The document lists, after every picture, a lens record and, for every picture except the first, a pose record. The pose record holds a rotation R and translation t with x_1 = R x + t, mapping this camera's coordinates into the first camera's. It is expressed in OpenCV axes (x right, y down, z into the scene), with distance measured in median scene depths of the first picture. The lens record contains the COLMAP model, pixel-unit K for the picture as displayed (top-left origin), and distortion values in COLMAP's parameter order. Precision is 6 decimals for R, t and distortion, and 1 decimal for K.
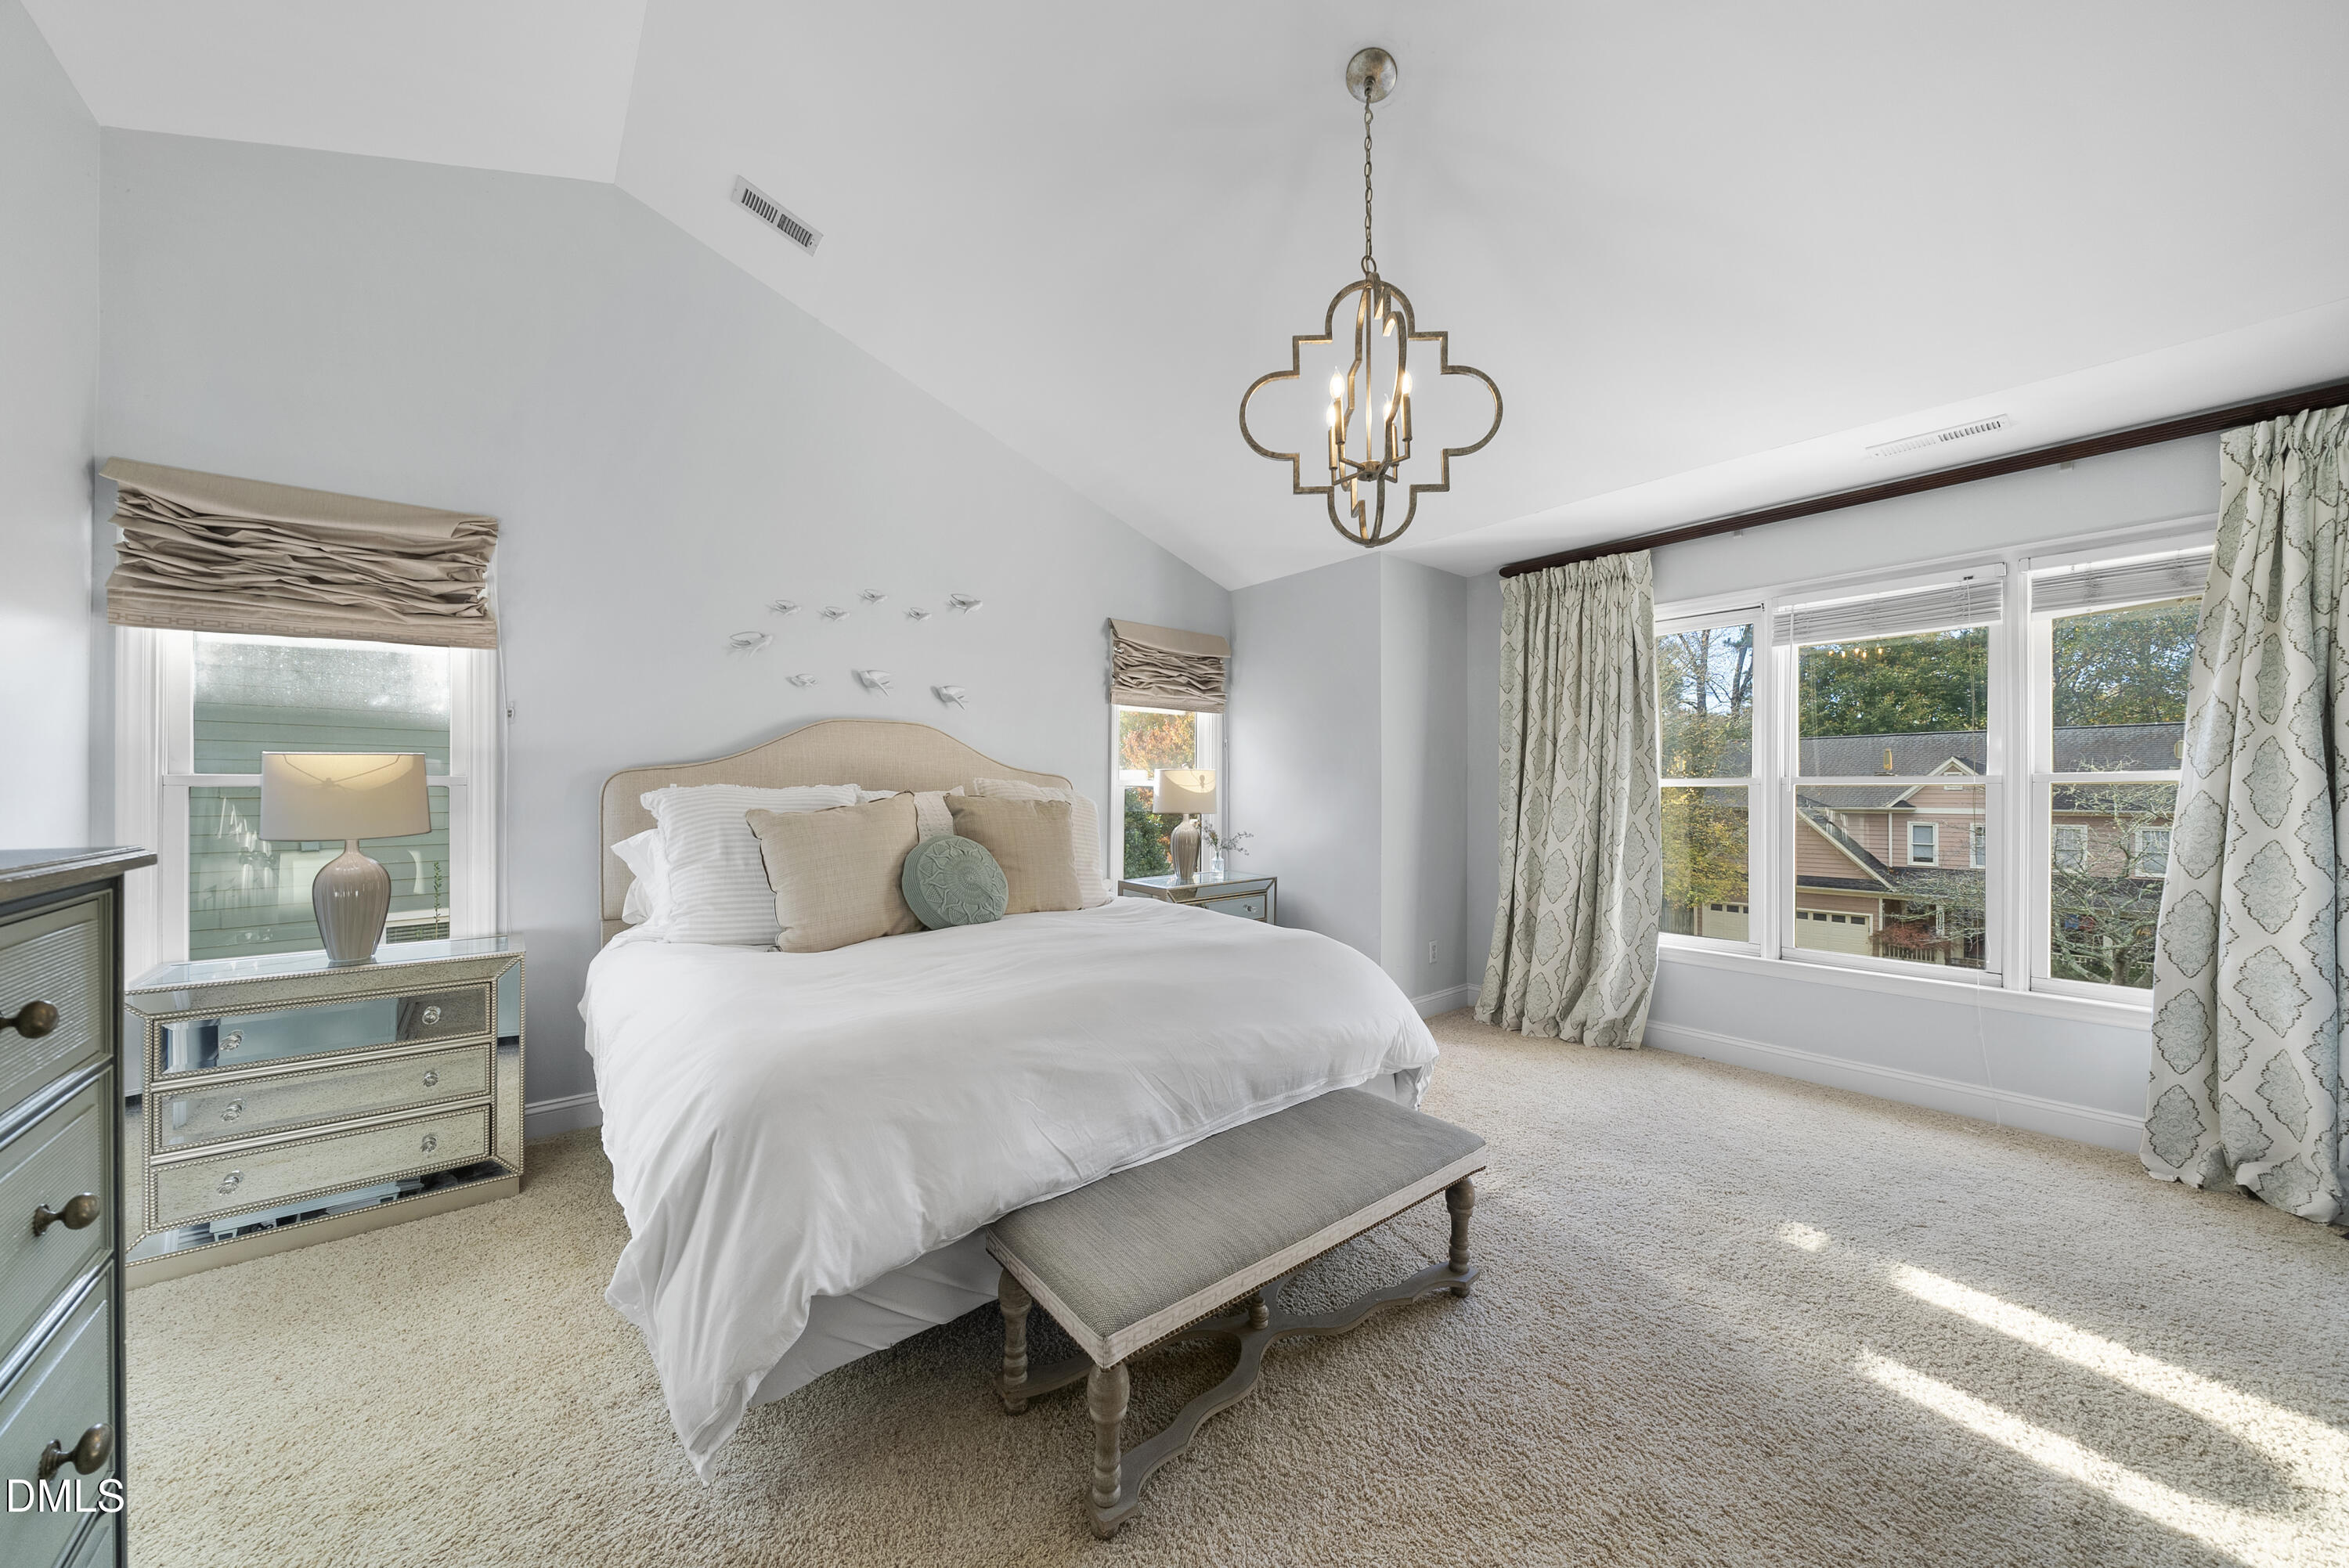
lens RADIAL K [[810.1, 0, 1175.4], [0, 810.1, 781.0], [0, 0, 1]] dist [0.001687, 0.000105]
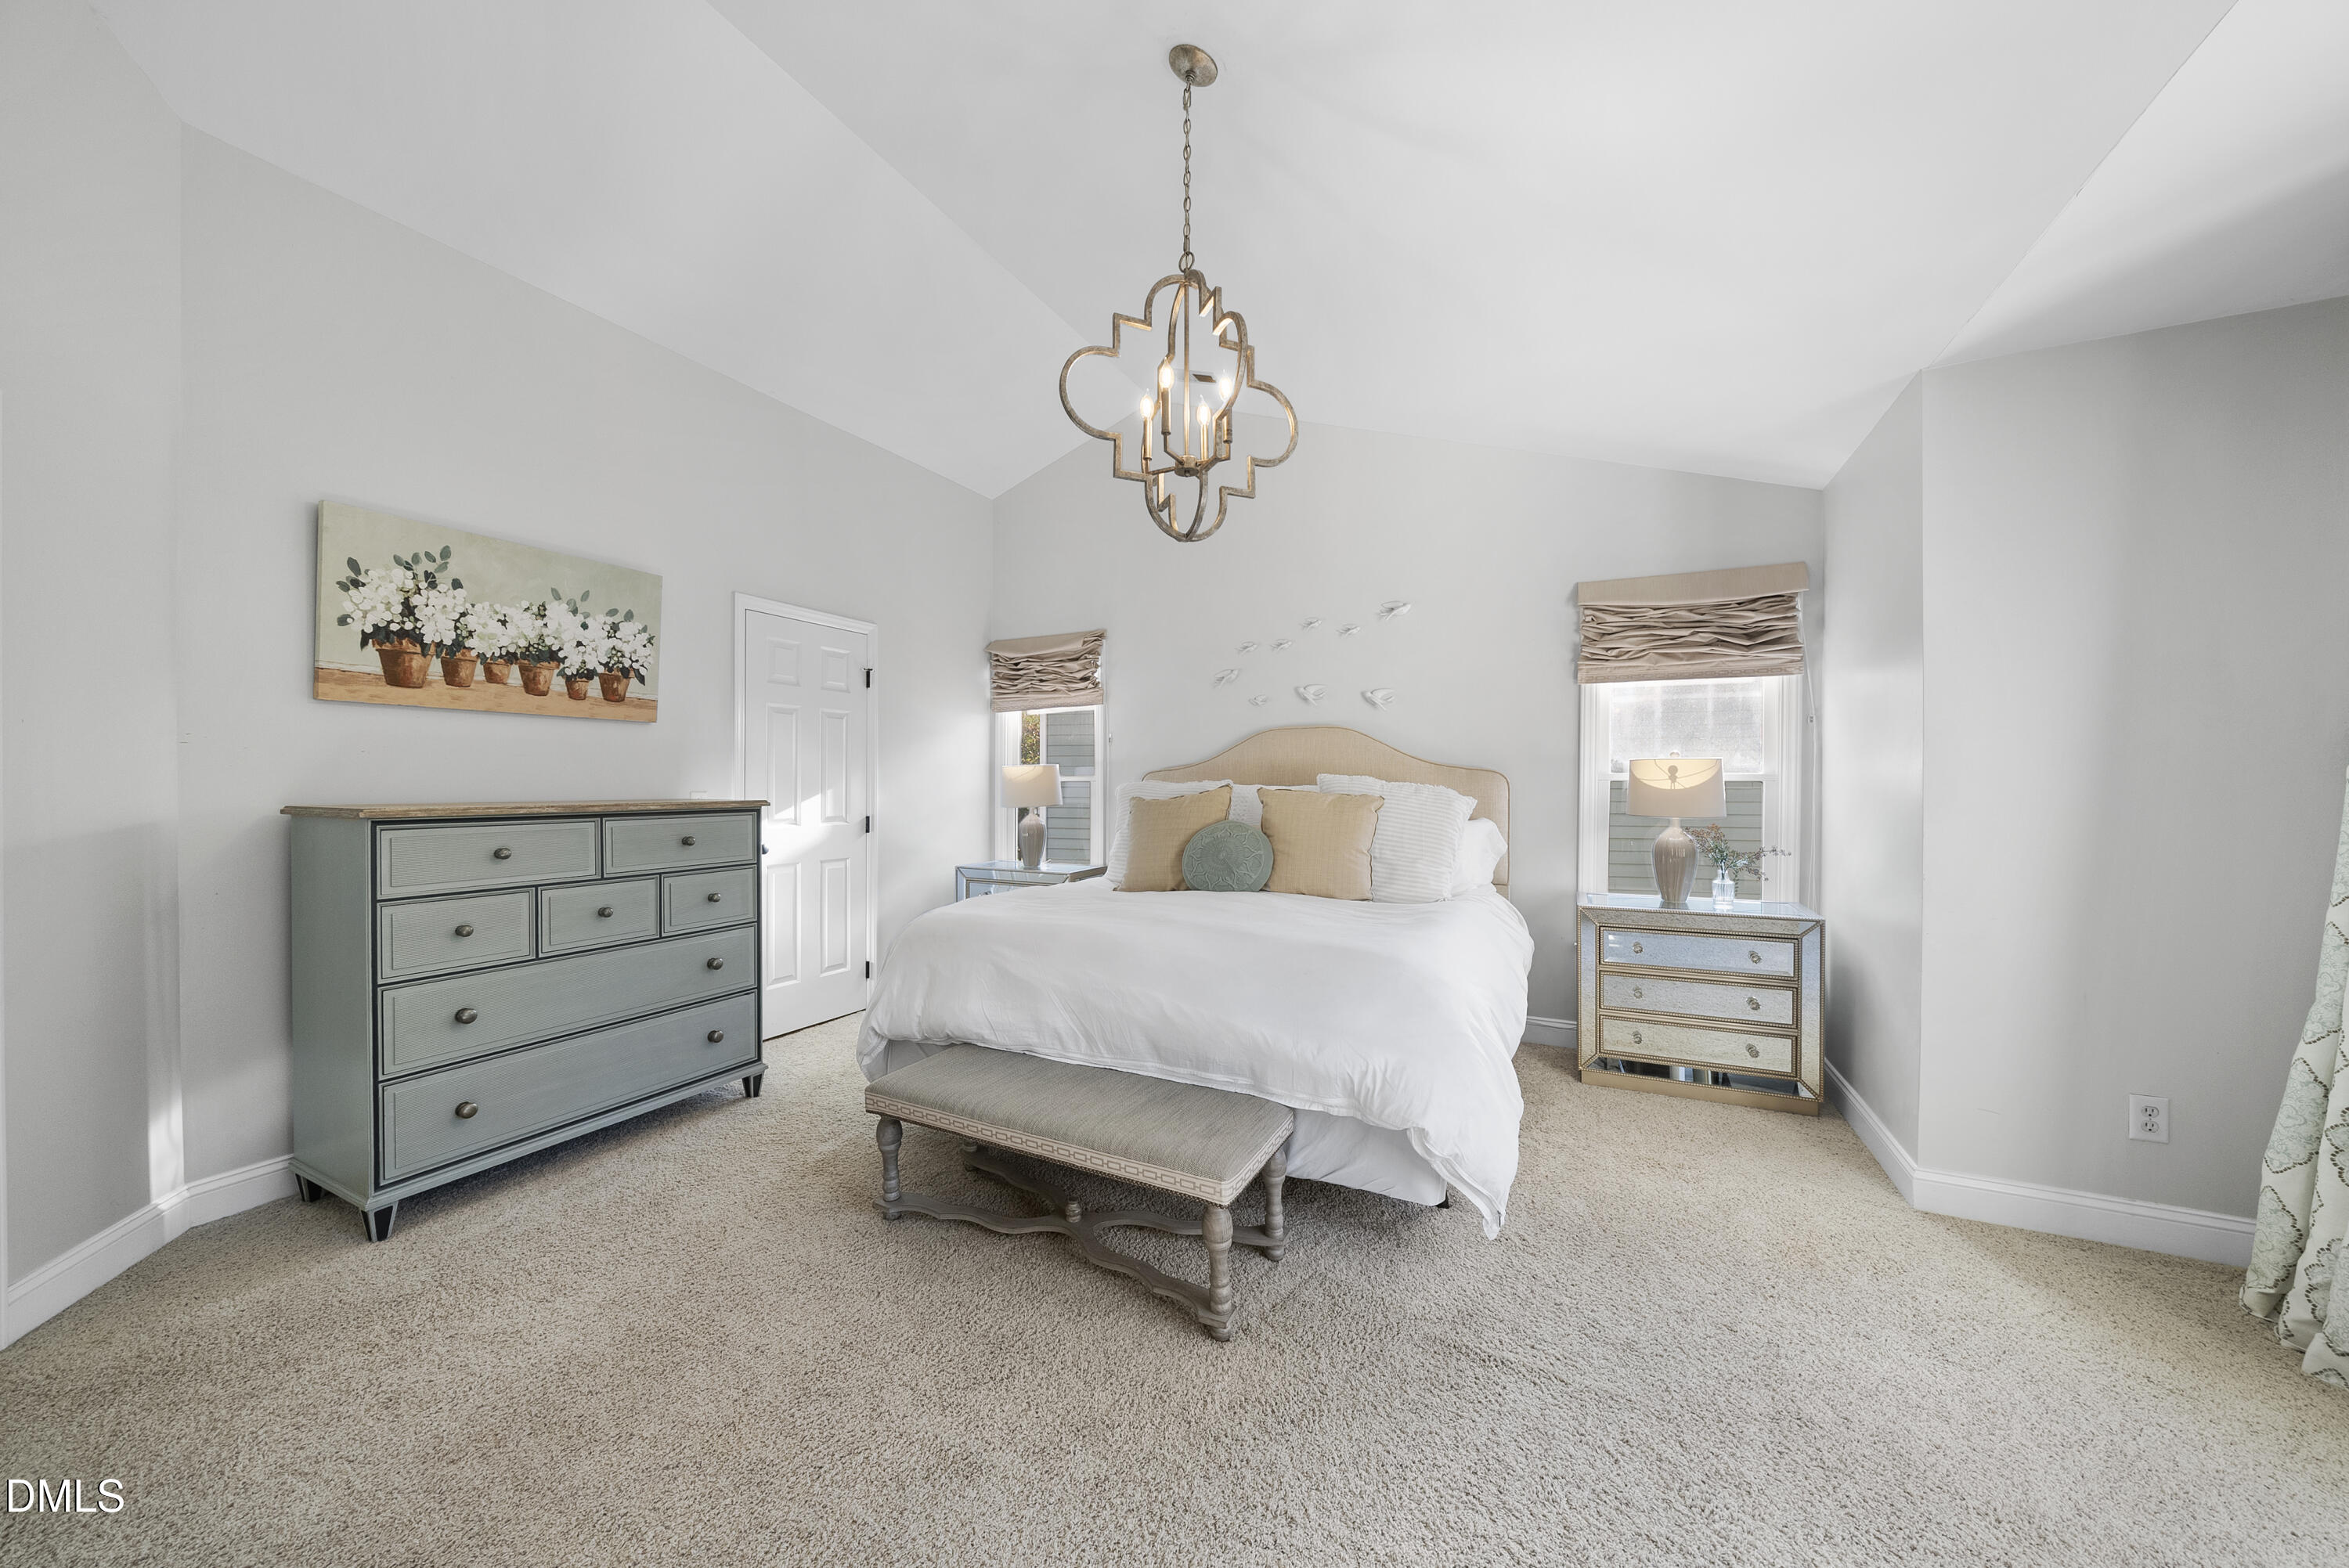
lens RADIAL K [[810.1, 0, 1179.1], [0, 810.1, 791.3], [0, 0, 1]] dist [0.001687, 0.000105]
pose [[0.403840, 0.010001, -0.914775, 0.851698], [0.005505, 0.999896, 0.013362, 0.005722], [0.914813, -0.010432, 0.403742, 0.437583]]
